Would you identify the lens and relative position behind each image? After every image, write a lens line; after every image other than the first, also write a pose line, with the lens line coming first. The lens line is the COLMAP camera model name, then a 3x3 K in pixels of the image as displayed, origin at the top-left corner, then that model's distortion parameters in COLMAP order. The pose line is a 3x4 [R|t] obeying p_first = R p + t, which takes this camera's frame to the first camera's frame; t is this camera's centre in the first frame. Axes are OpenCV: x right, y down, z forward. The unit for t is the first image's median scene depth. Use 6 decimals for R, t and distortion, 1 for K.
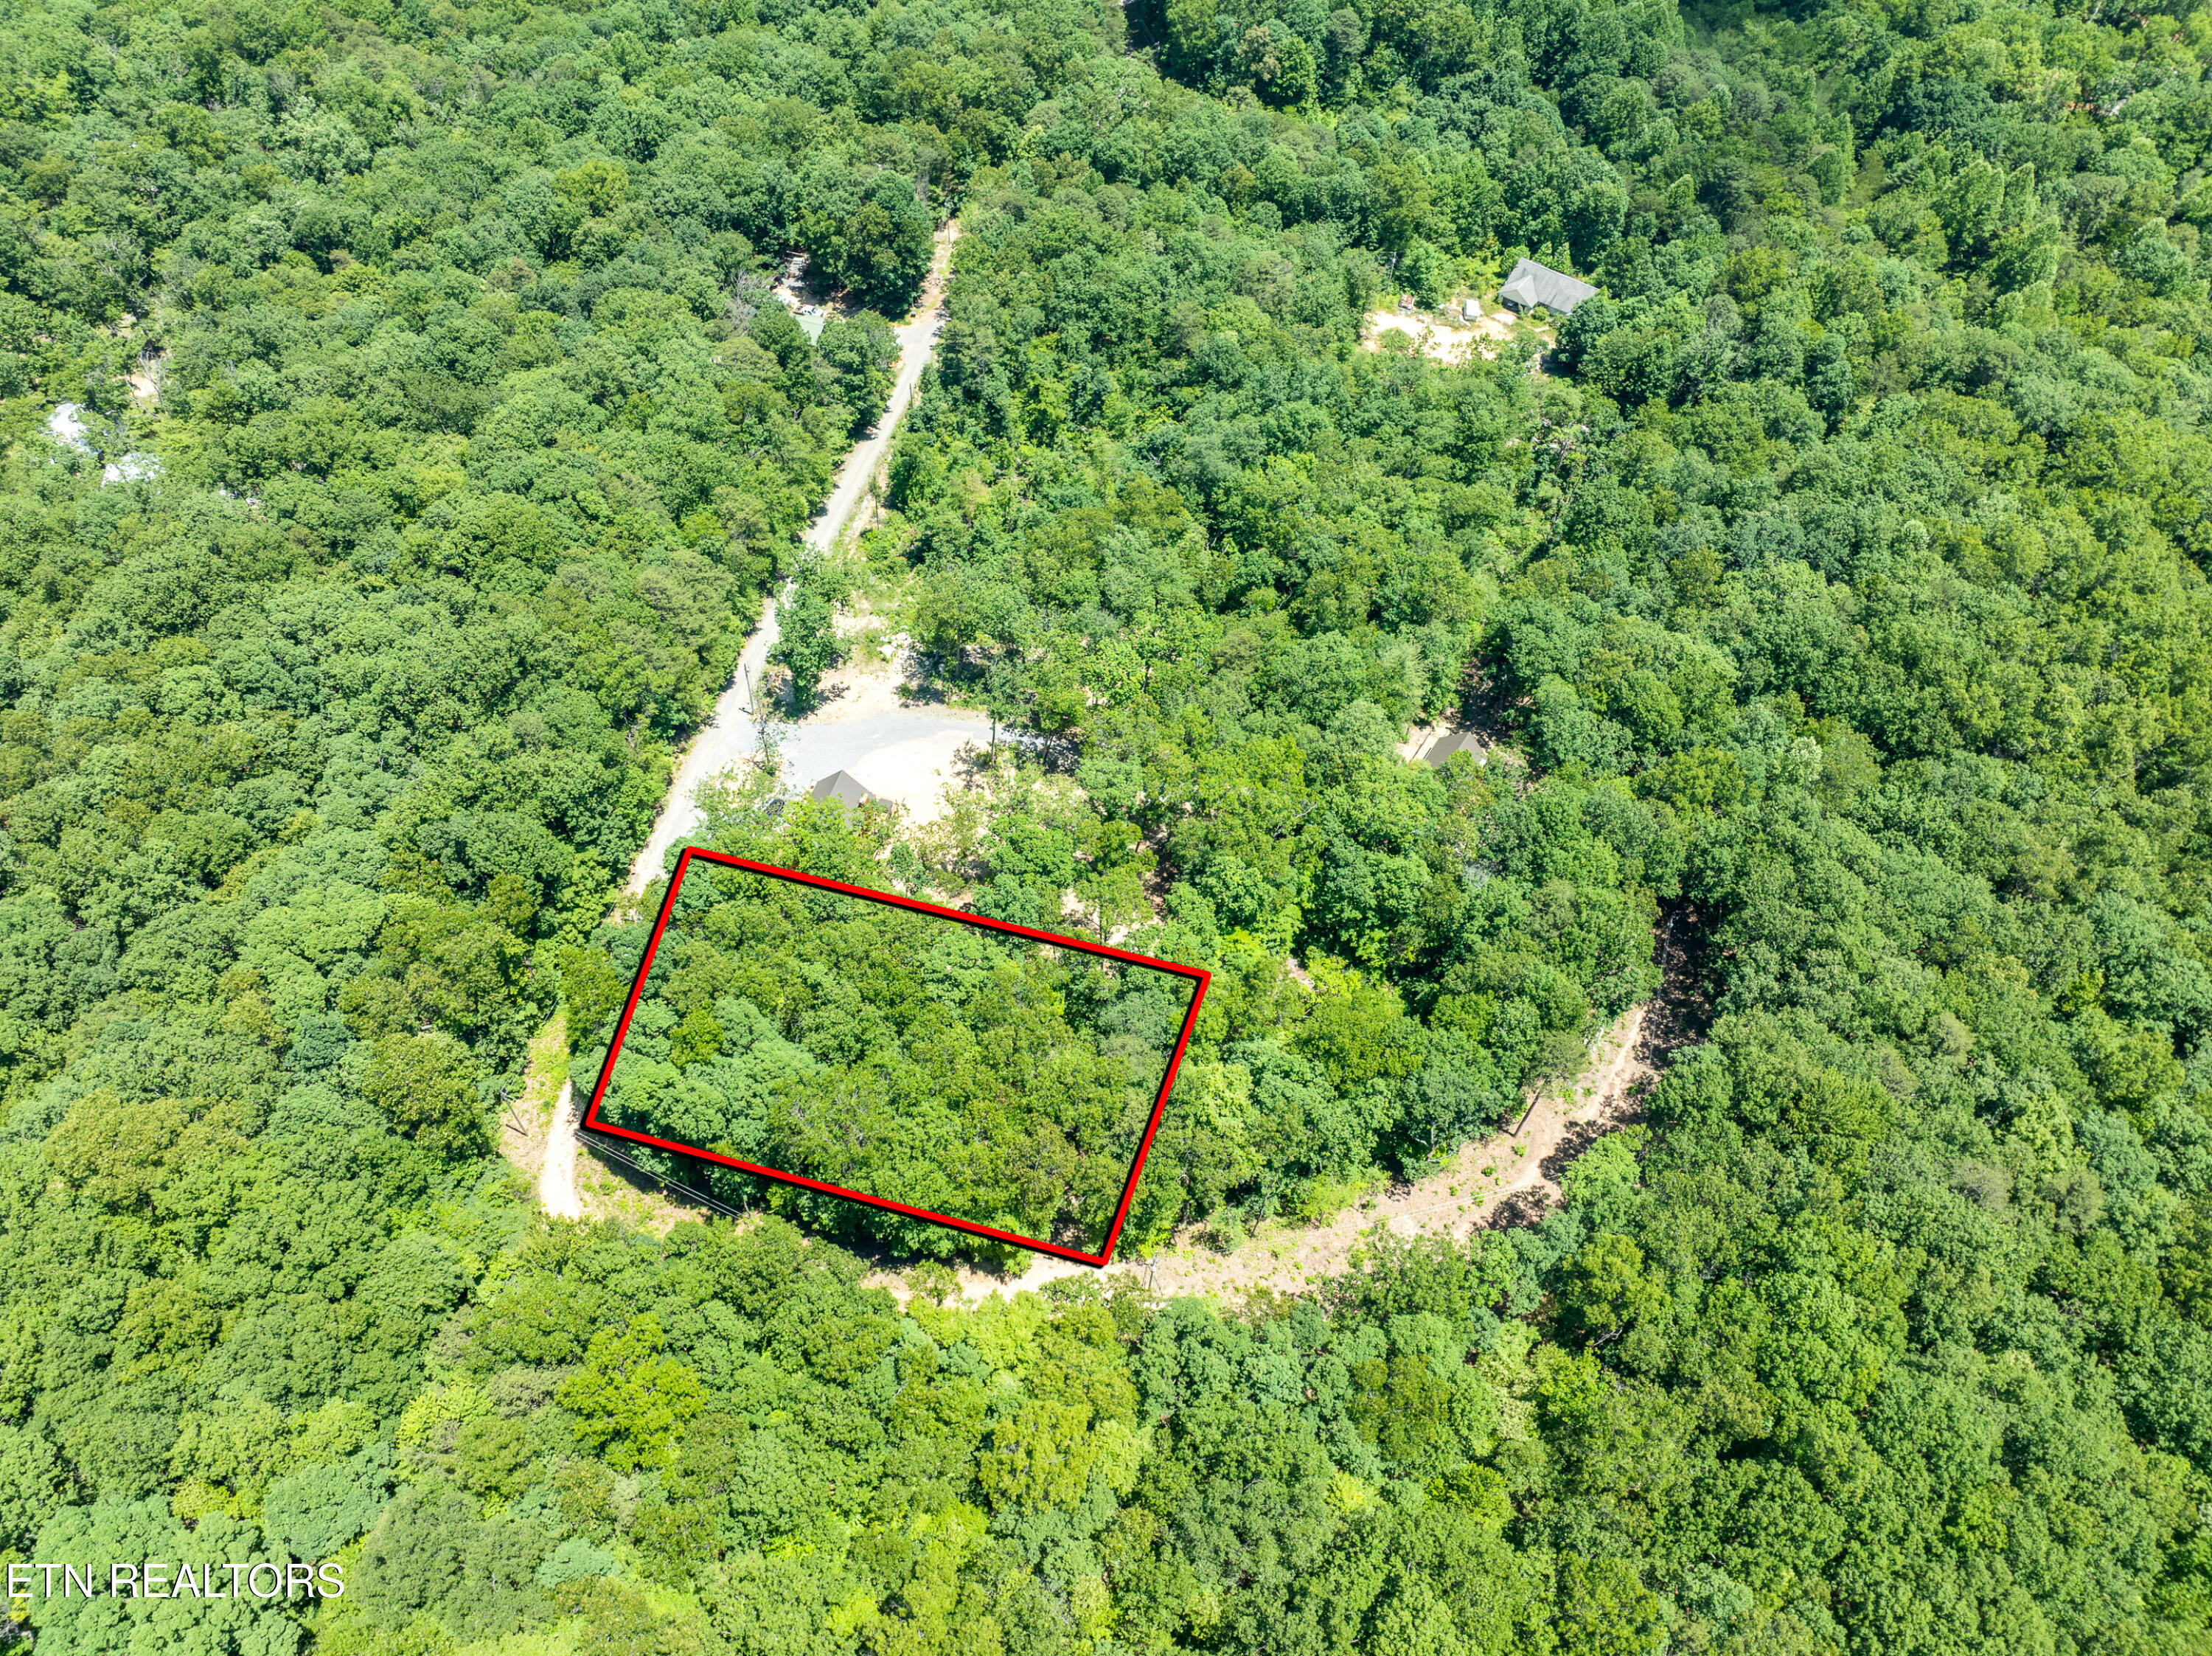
lens RADIAL K [[1589.5, 0, 1103.7], [0, 1589.5, 820.5], [0, 0, 1]] dist [-0.082353, 0.057456]
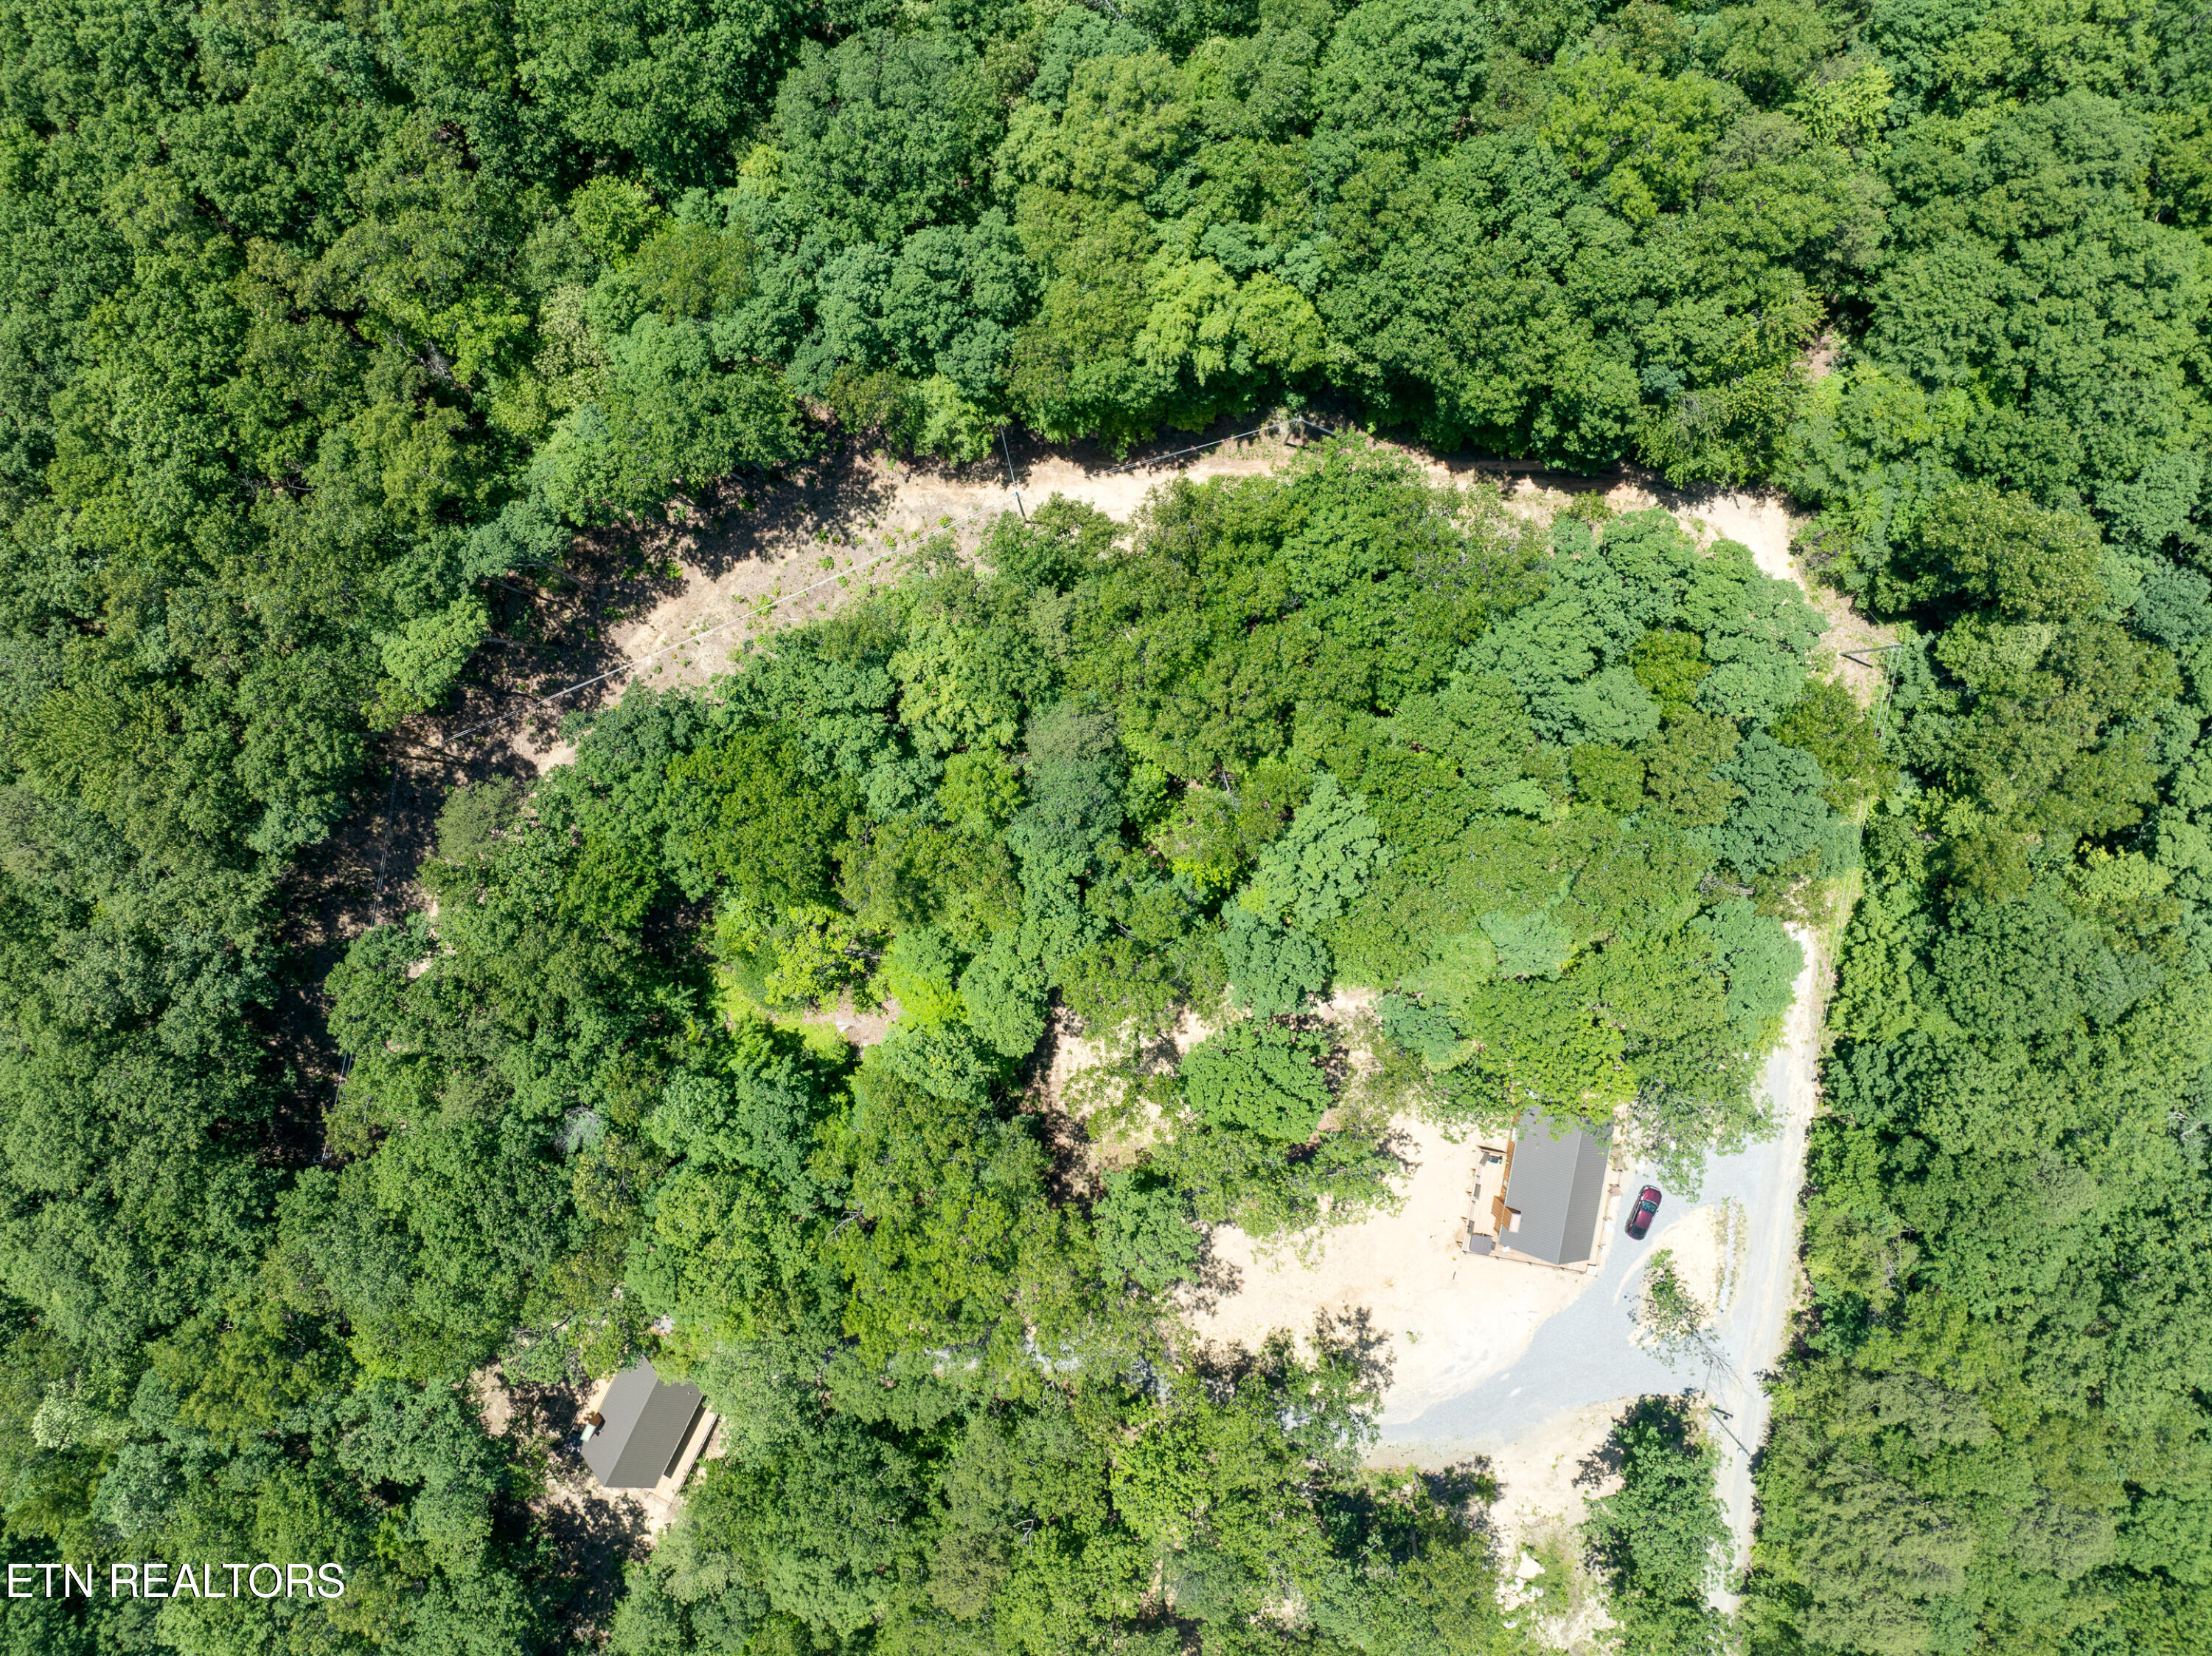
lens RADIAL K [[1589.5, 0, 1103.7], [0, 1589.5, 820.5], [0, 0, 1]] dist [-0.082353, 0.057456]
pose [[-0.994420, 0.101715, -0.027963, 0.019549], [-0.097939, -0.791747, 0.602946, -0.236172], [0.039189, 0.602321, 0.797292, 0.329378]]
